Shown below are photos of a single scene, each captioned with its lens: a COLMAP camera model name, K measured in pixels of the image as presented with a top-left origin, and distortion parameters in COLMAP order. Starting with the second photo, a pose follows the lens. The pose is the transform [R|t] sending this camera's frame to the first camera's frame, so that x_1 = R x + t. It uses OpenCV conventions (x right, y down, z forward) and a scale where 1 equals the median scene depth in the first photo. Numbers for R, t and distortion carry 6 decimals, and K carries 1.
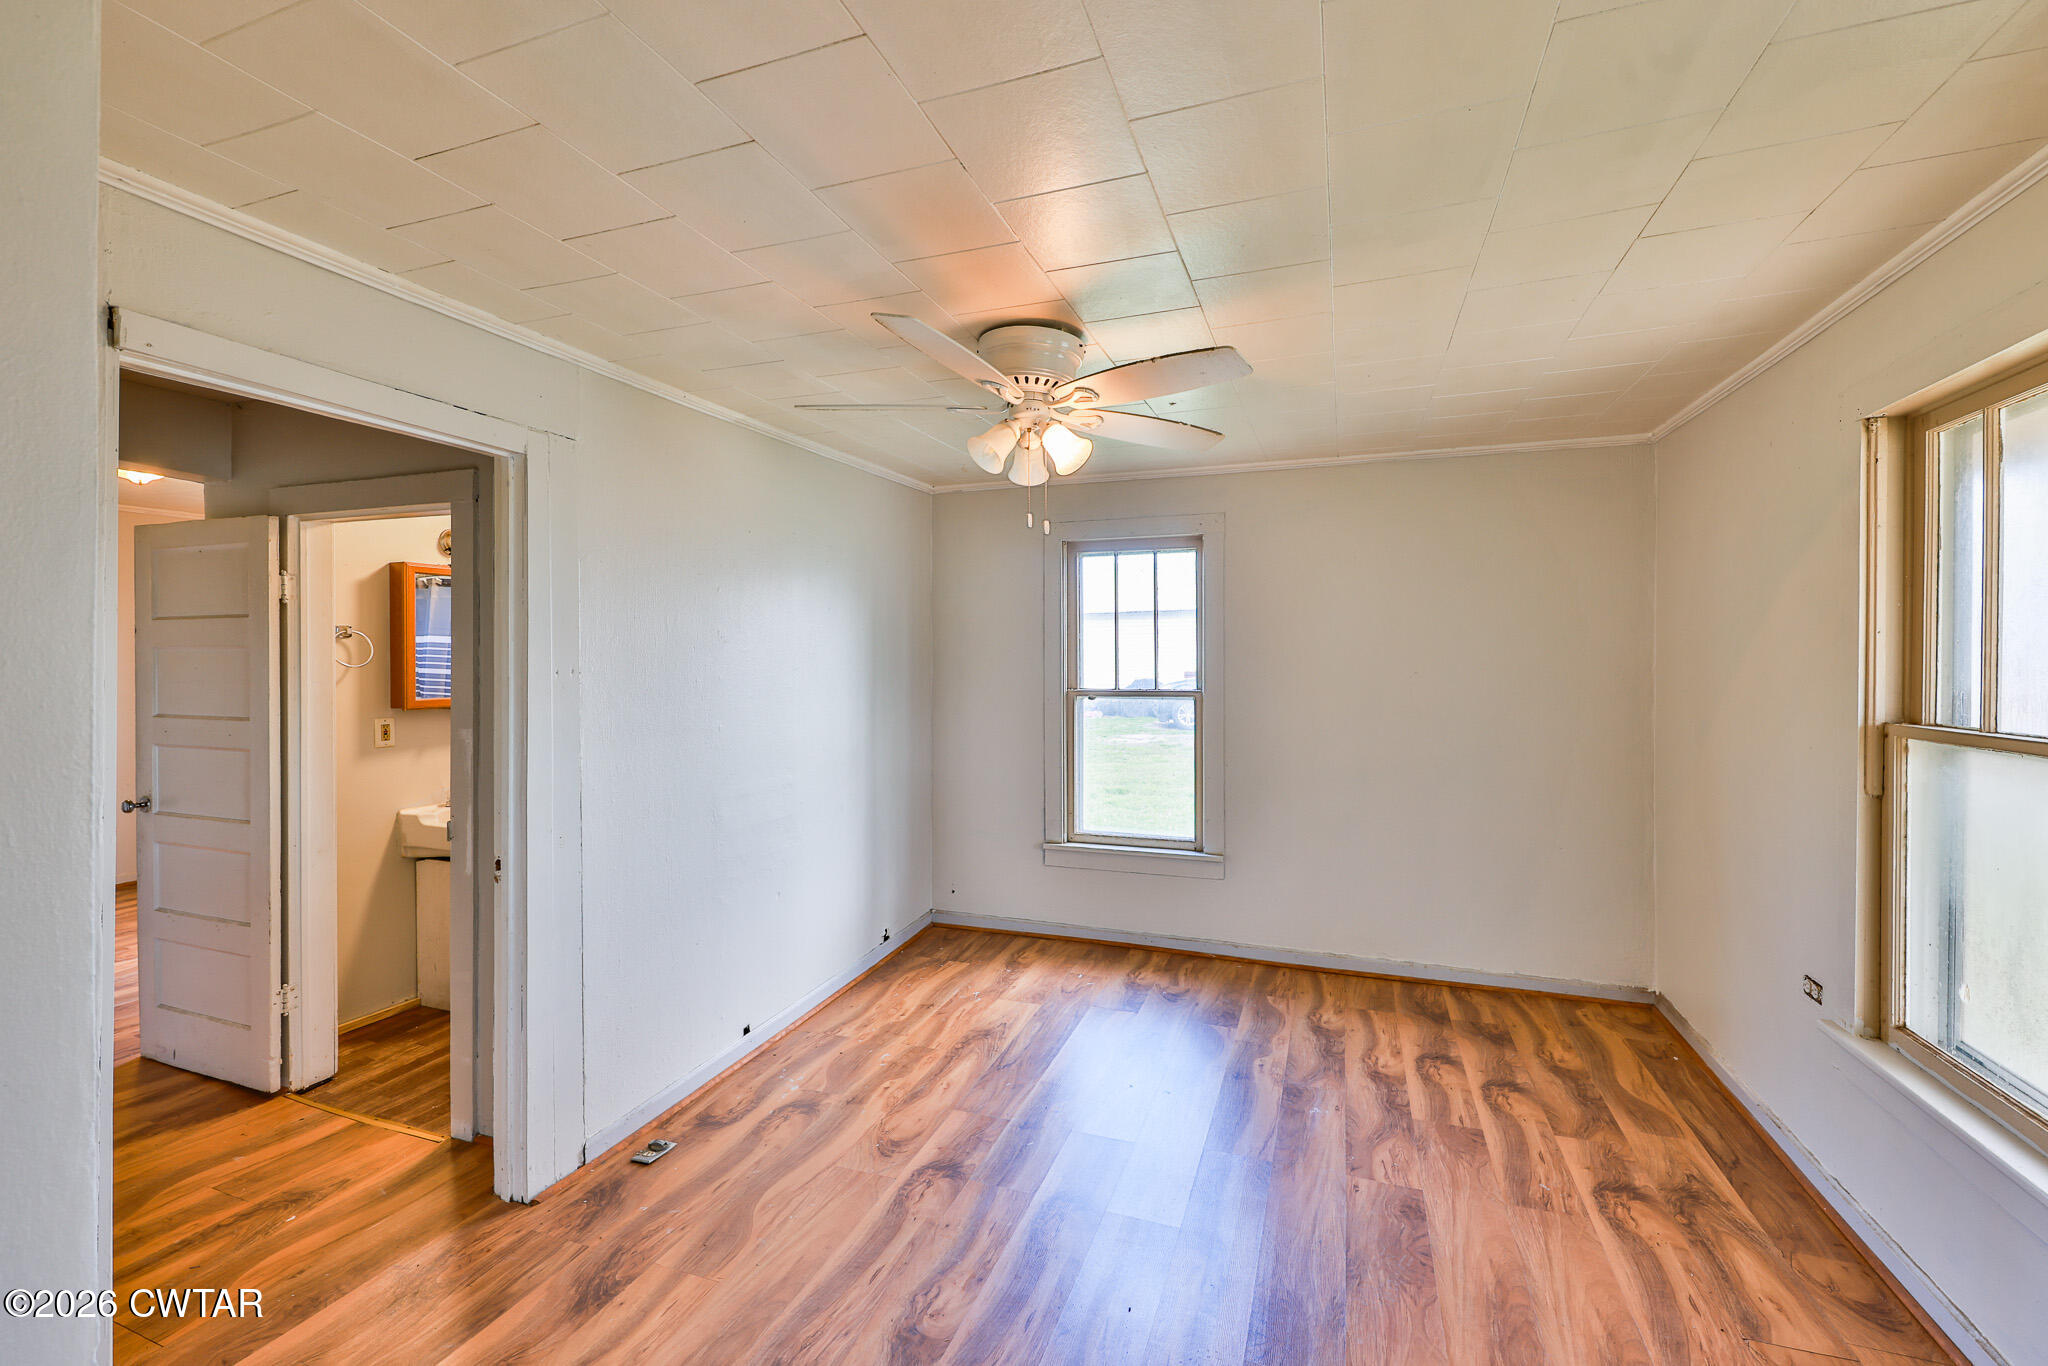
lens RADIAL K [[850.6, 0, 1018.5], [0, 850.6, 670.1], [0, 0, 1]] dist [0.001186, -0.000058]
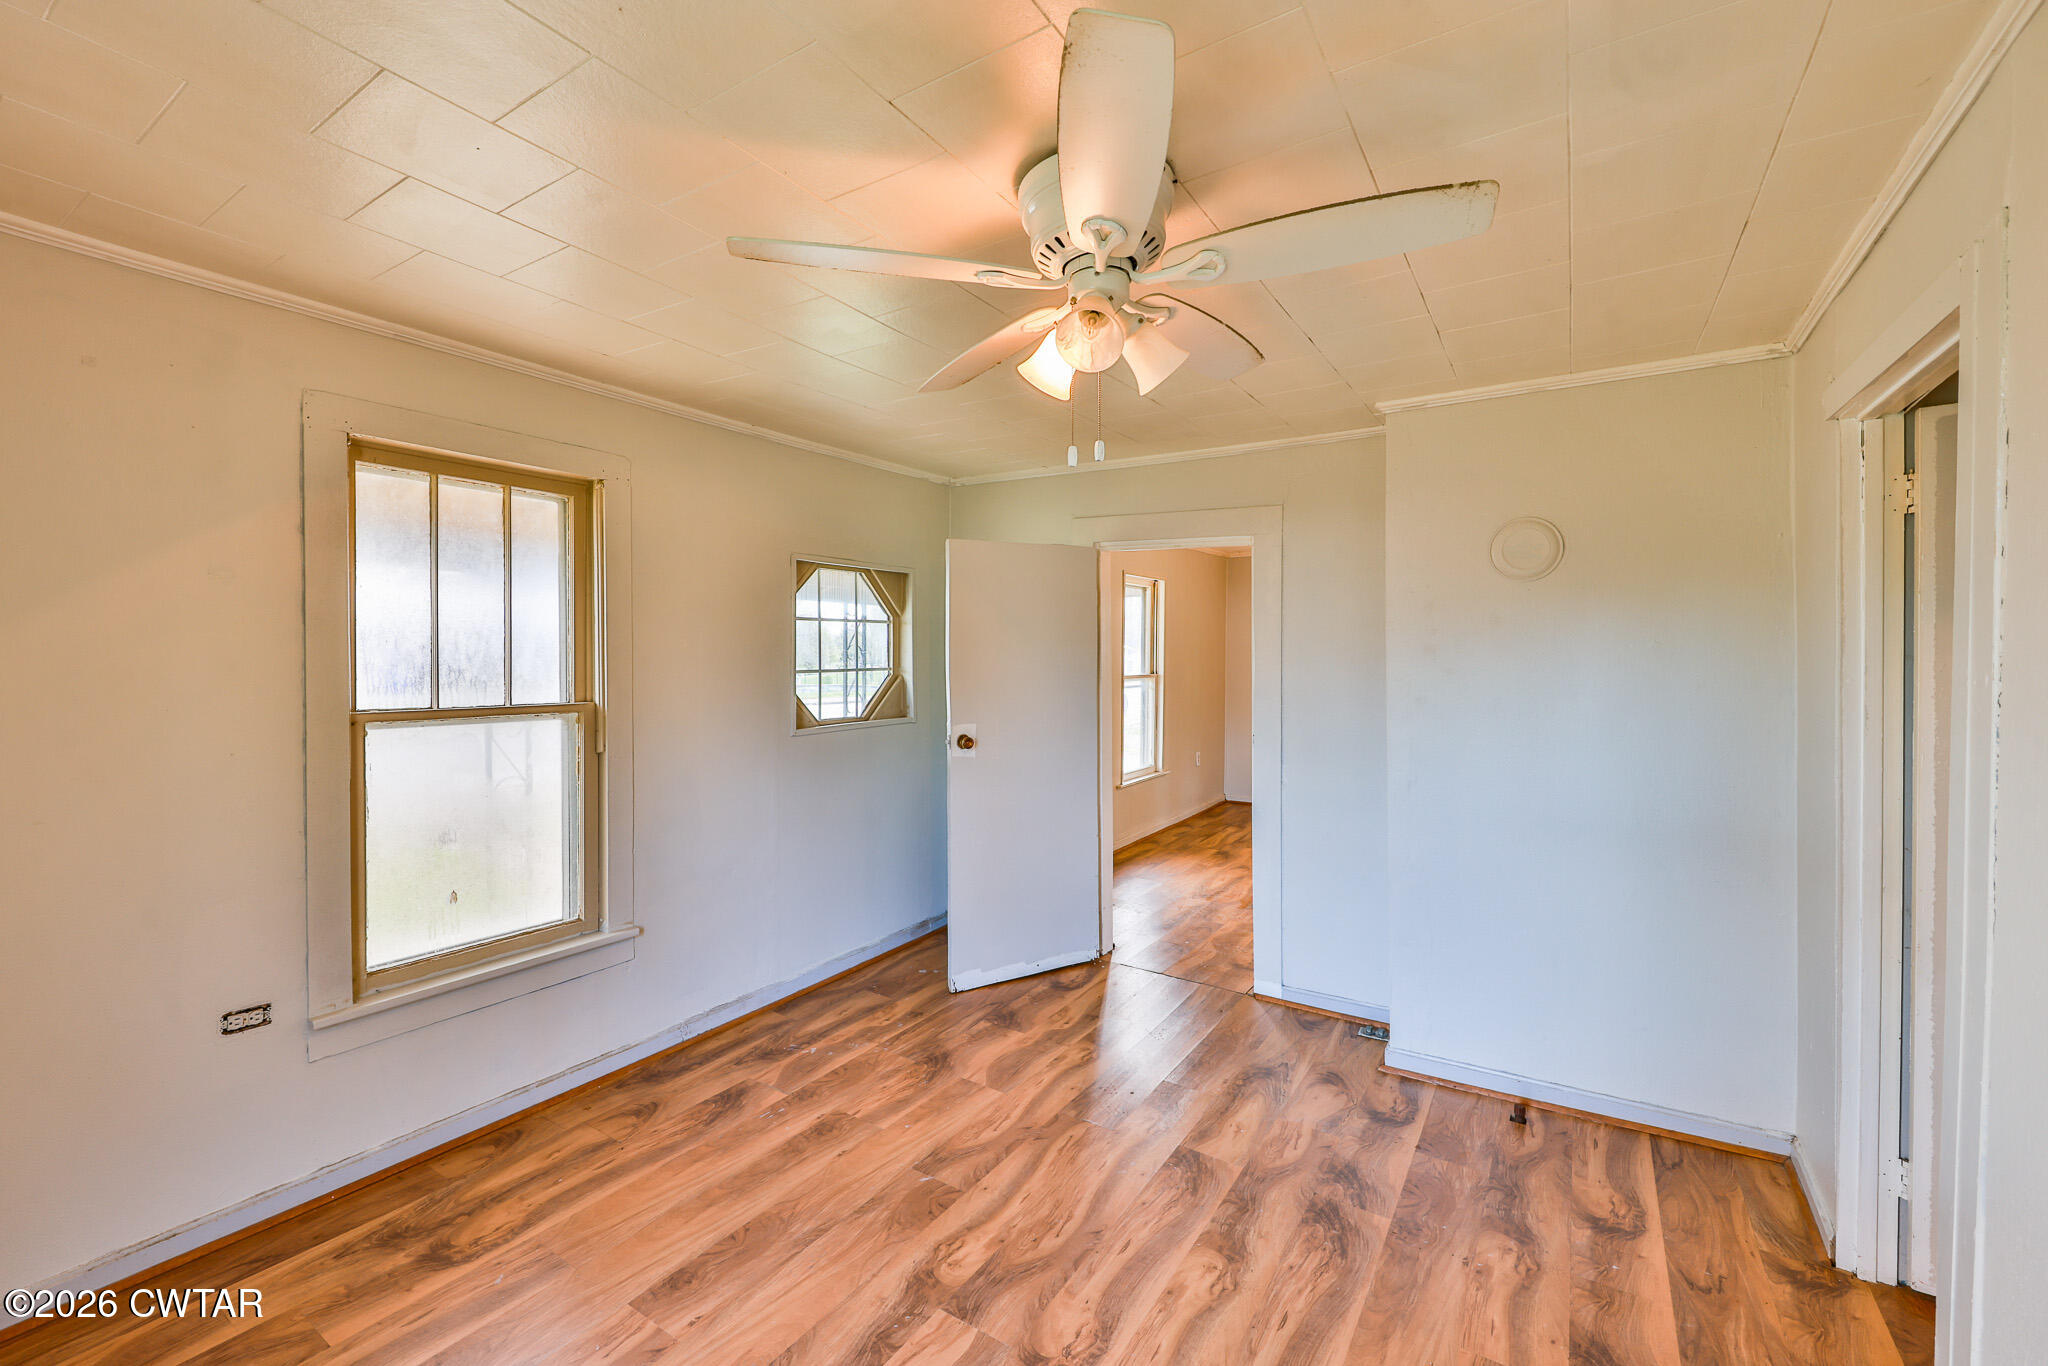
lens RADIAL K [[850.6, 0, 1018.5], [0, 850.6, 670.1], [0, 0, 1]] dist [0.001186, -0.000058]
pose [[-0.977327, -0.001808, 0.211729, -0.070497], [0.002149, 0.999827, 0.018457, -0.018034], [-0.211725, 0.018493, -0.977154, 1.727597]]
